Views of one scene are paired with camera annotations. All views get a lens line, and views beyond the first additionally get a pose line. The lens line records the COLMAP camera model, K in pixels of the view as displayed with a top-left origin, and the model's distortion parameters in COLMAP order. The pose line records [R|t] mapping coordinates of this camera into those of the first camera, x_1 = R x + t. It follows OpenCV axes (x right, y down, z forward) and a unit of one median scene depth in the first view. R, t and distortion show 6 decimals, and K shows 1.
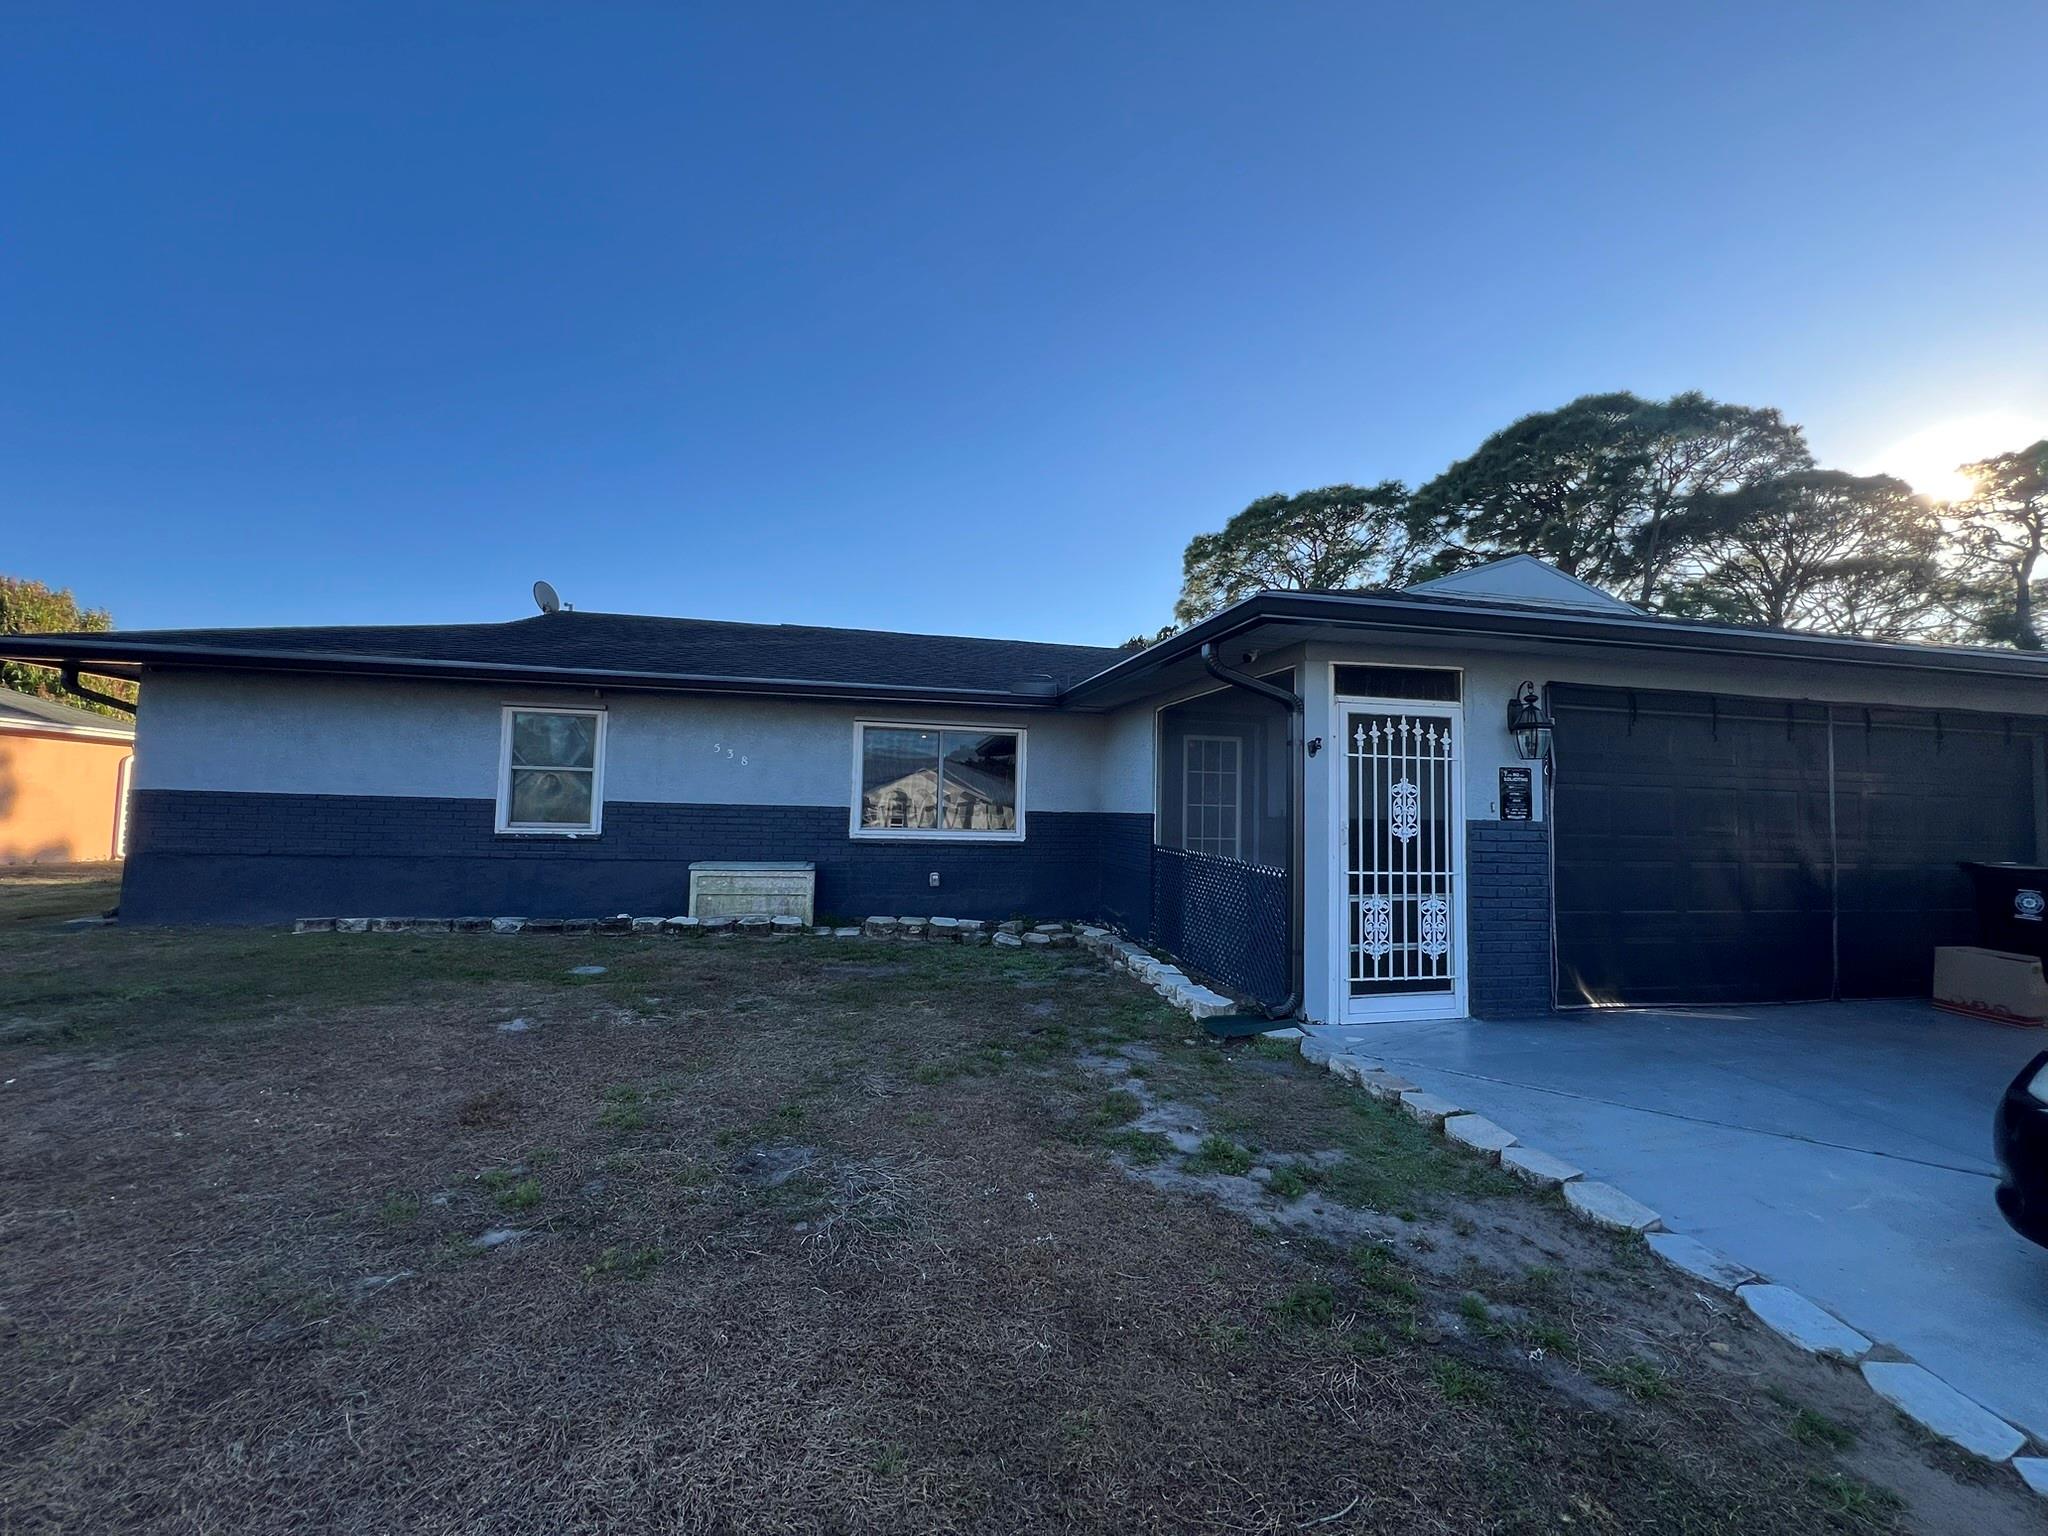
lens RADIAL K [[815.4, 0, 1031.0], [0, 815.4, 766.4], [0, 0, 1]] dist [-0.002107, 0.001280]
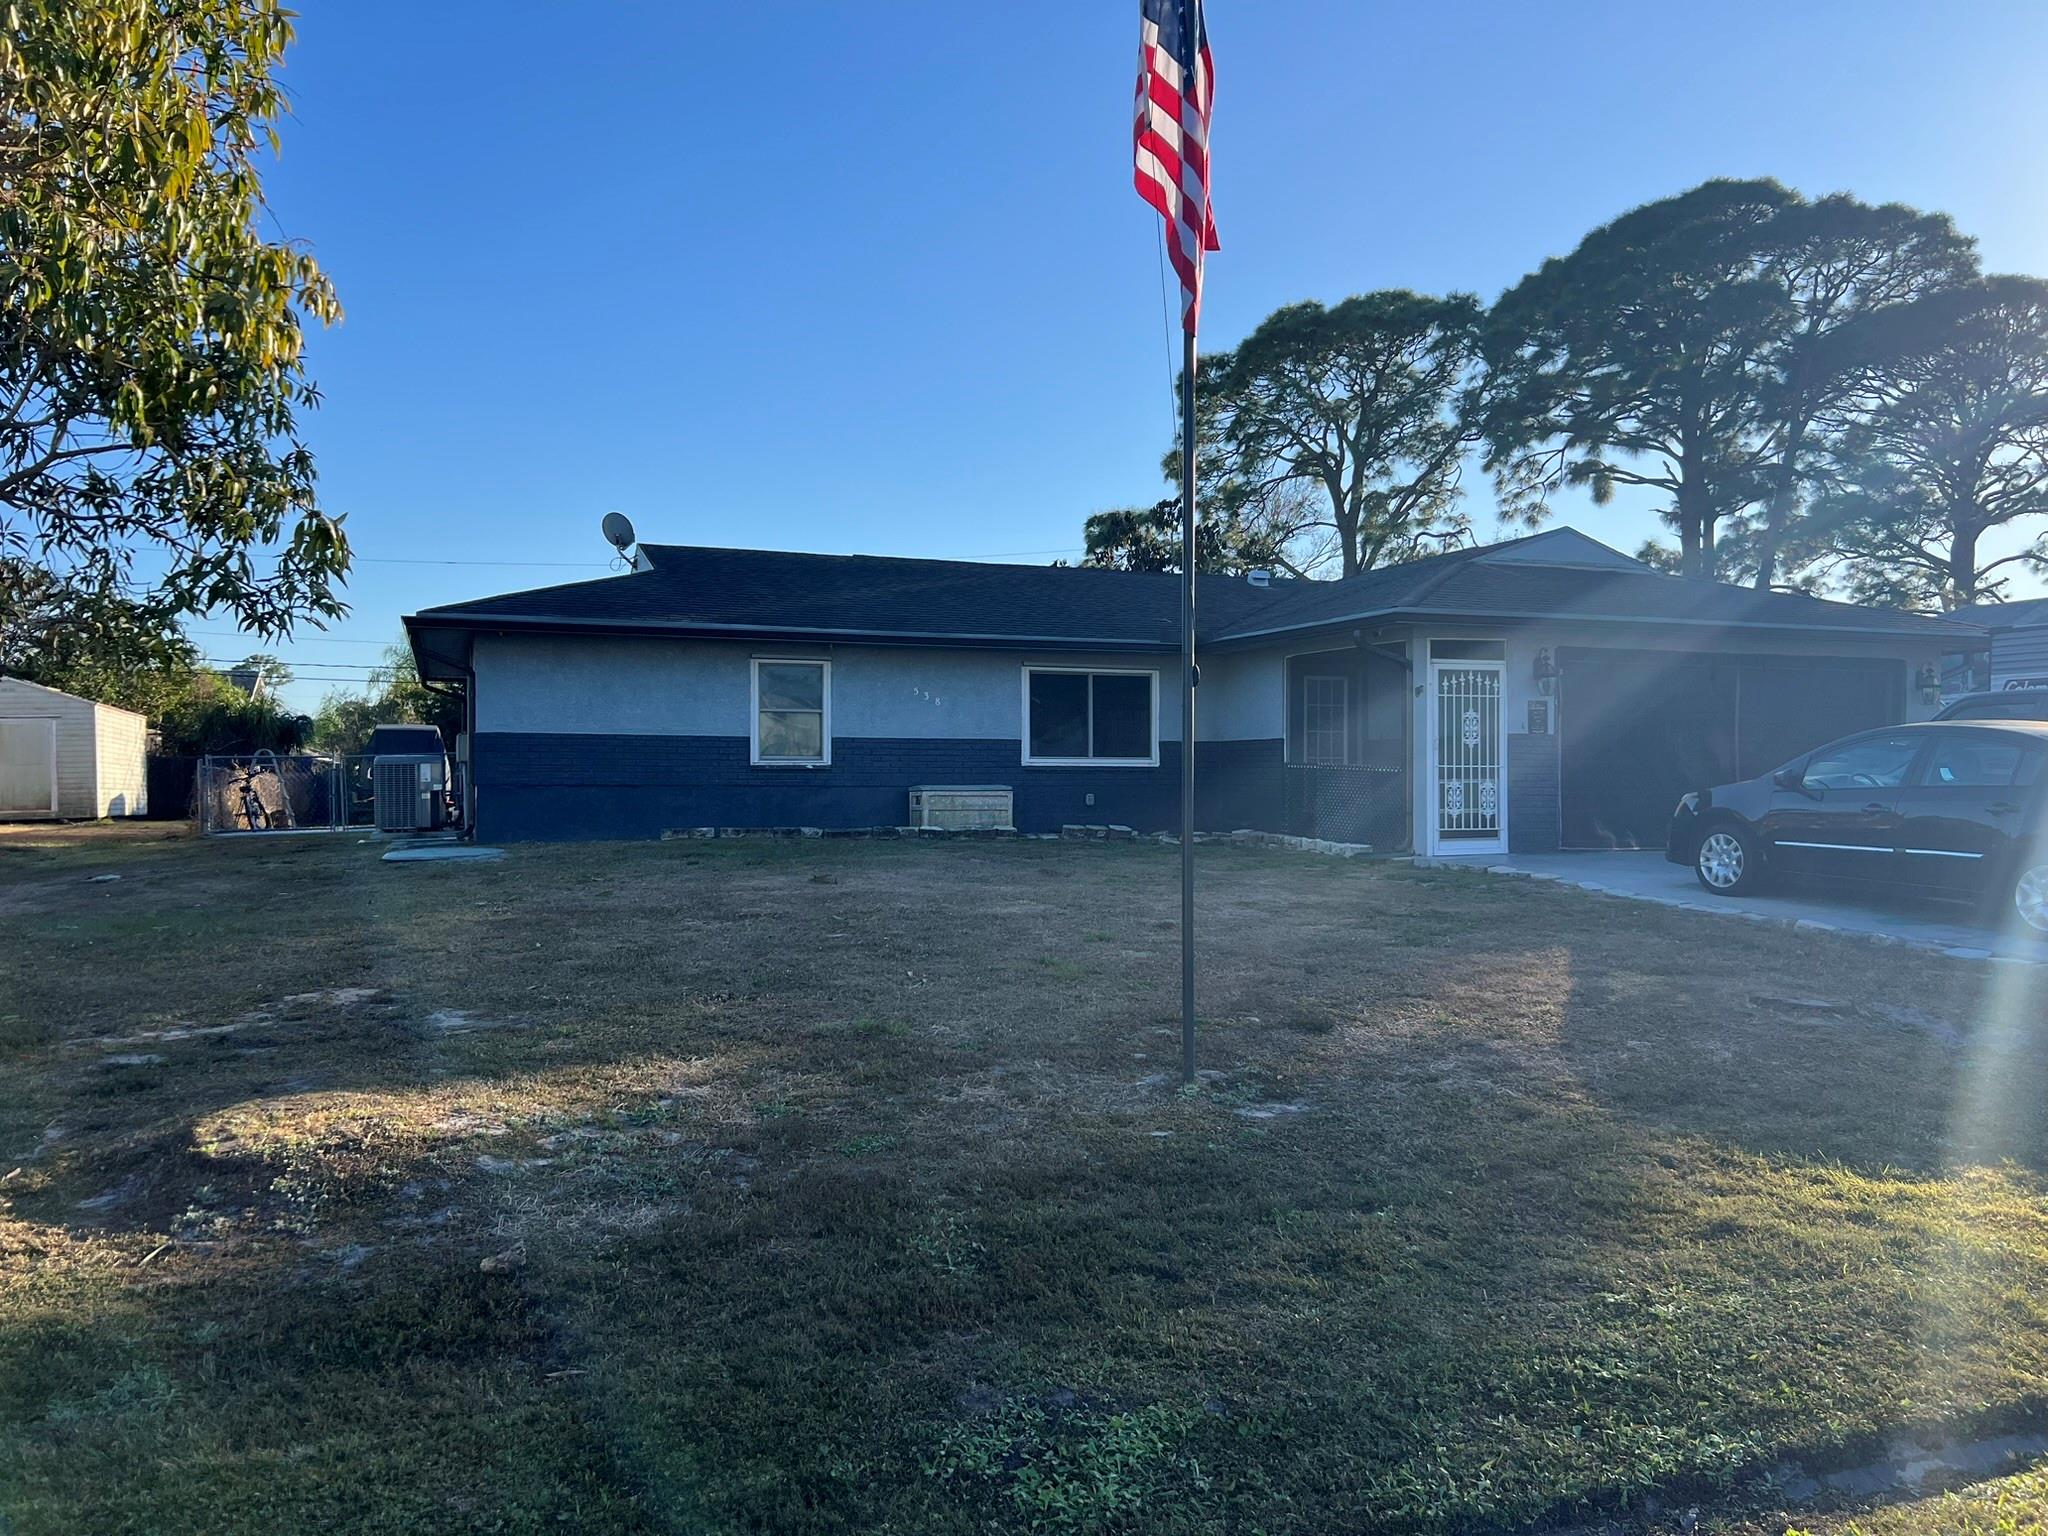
lens RADIAL K [[1534.1, 0, 1005.3], [0, 1534.1, 771.0], [0, 0, 1]] dist [0.035412, -0.005770]
pose [[0.991573, -0.020777, 0.127875, -0.675049], [0.013693, 0.998335, 0.056031, -0.036315], [-0.128827, -0.053808, 0.990206, -1.515230]]
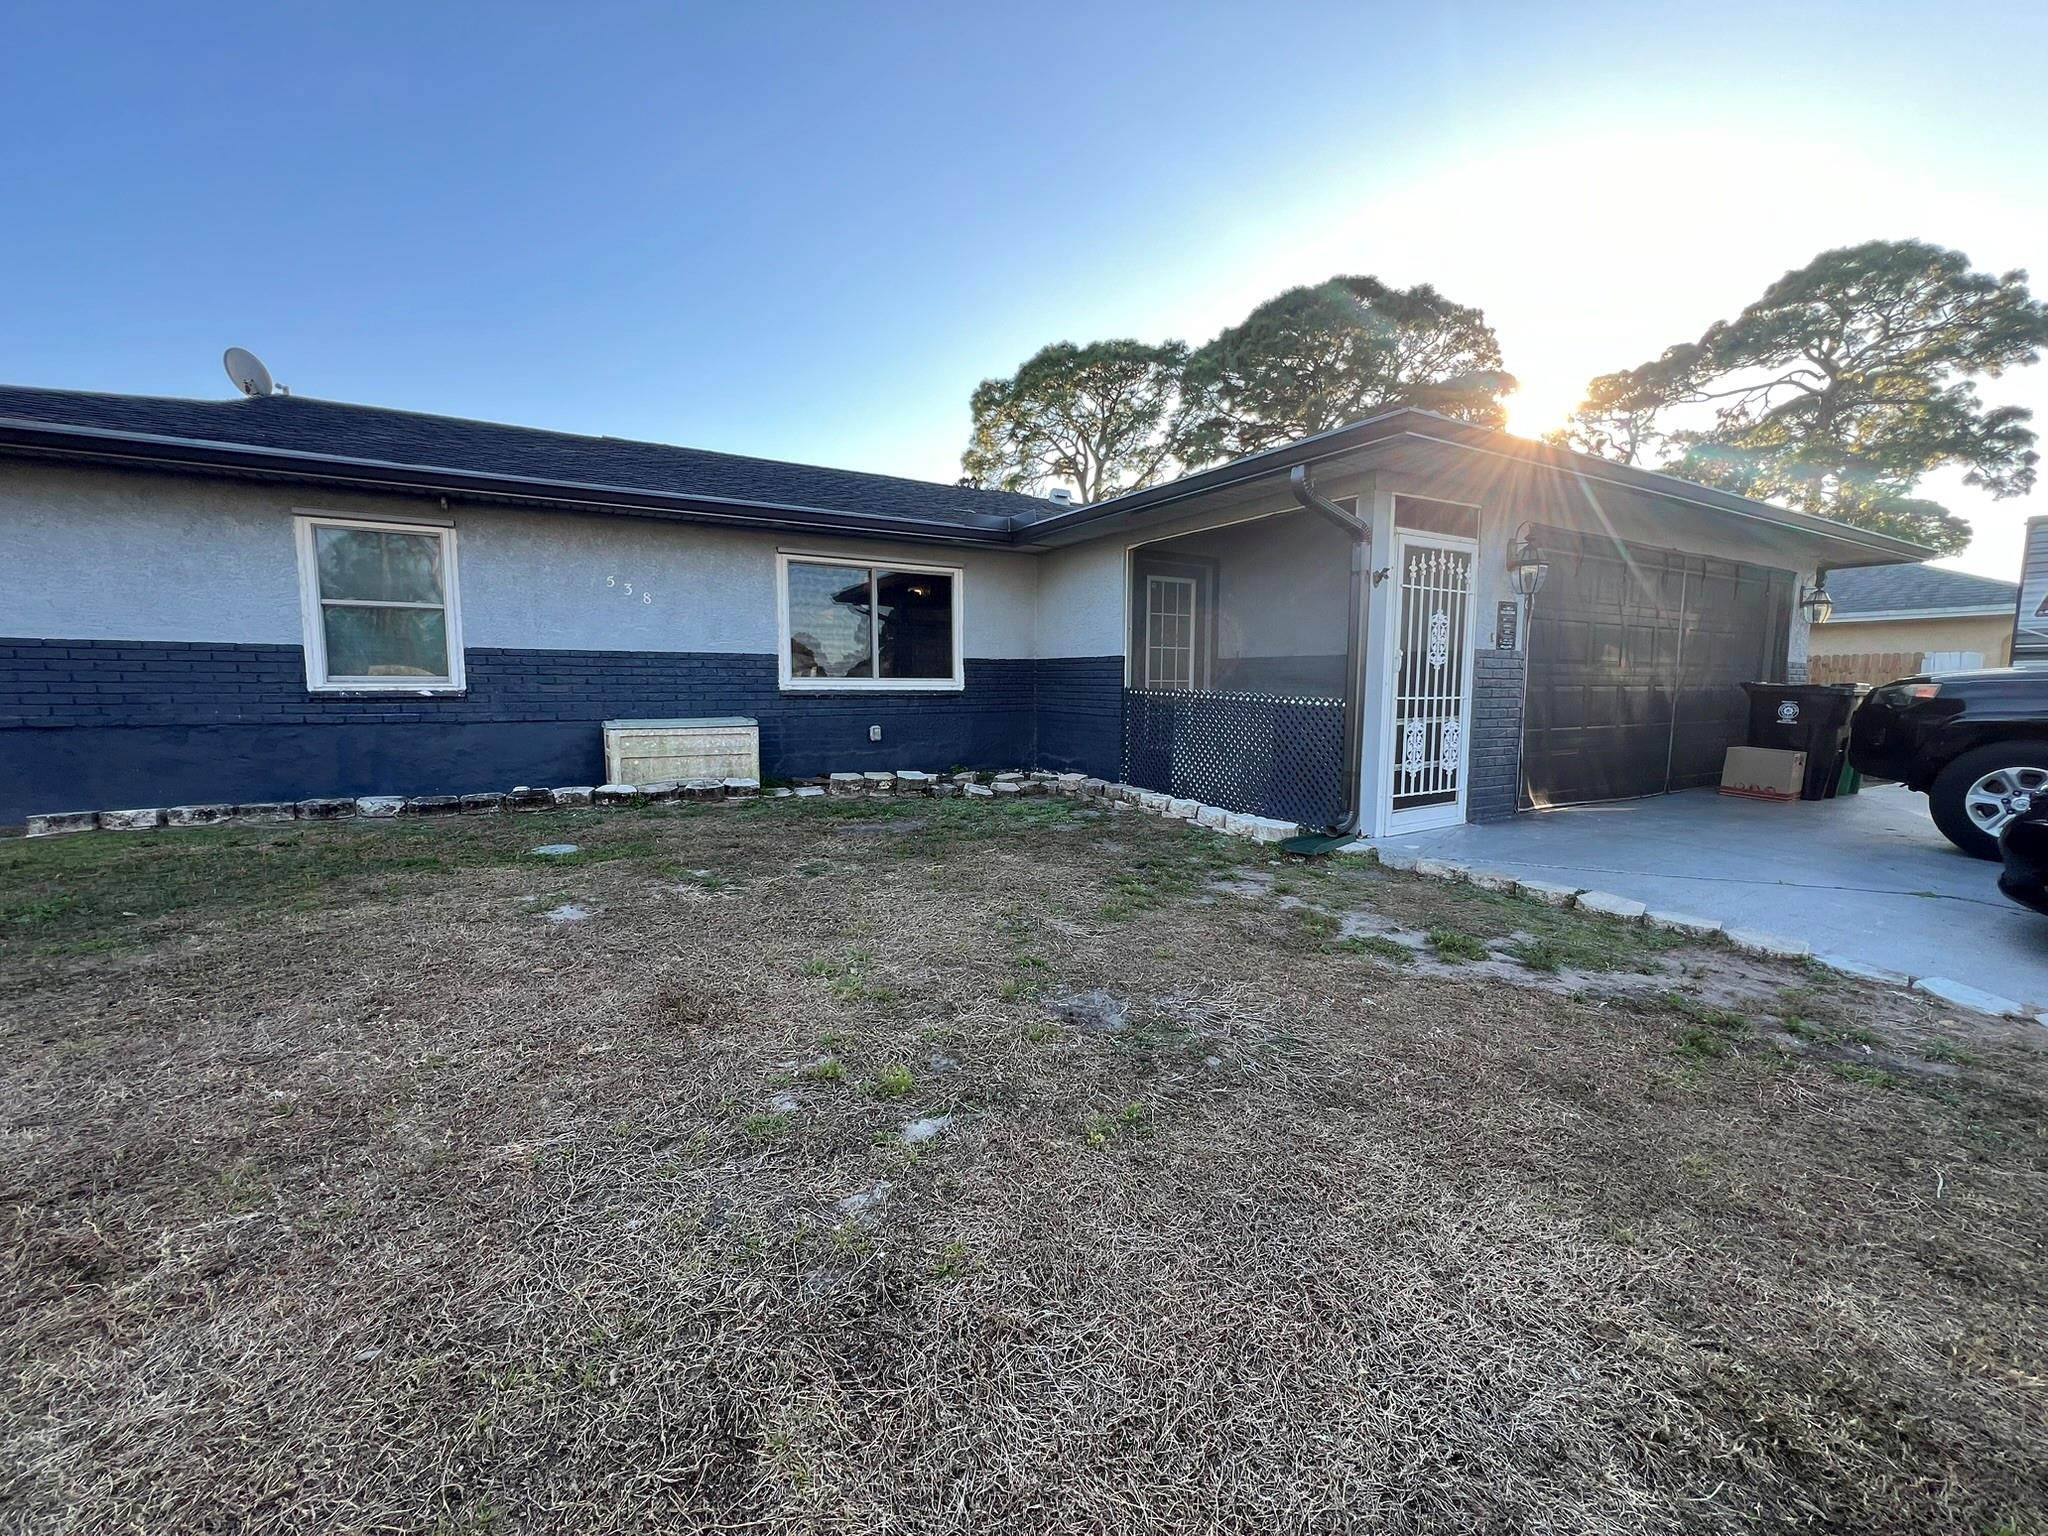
lens RADIAL K [[815.4, 0, 1028.2], [0, 815.4, 766.4], [0, 0, 1]] dist [-0.002107, 0.001280]
pose [[0.951504, -0.050326, 0.303491, -0.305082], [0.000177, 0.986618, 0.163049, 0.033568], [-0.307635, -0.155089, 0.938780, 0.099820]]
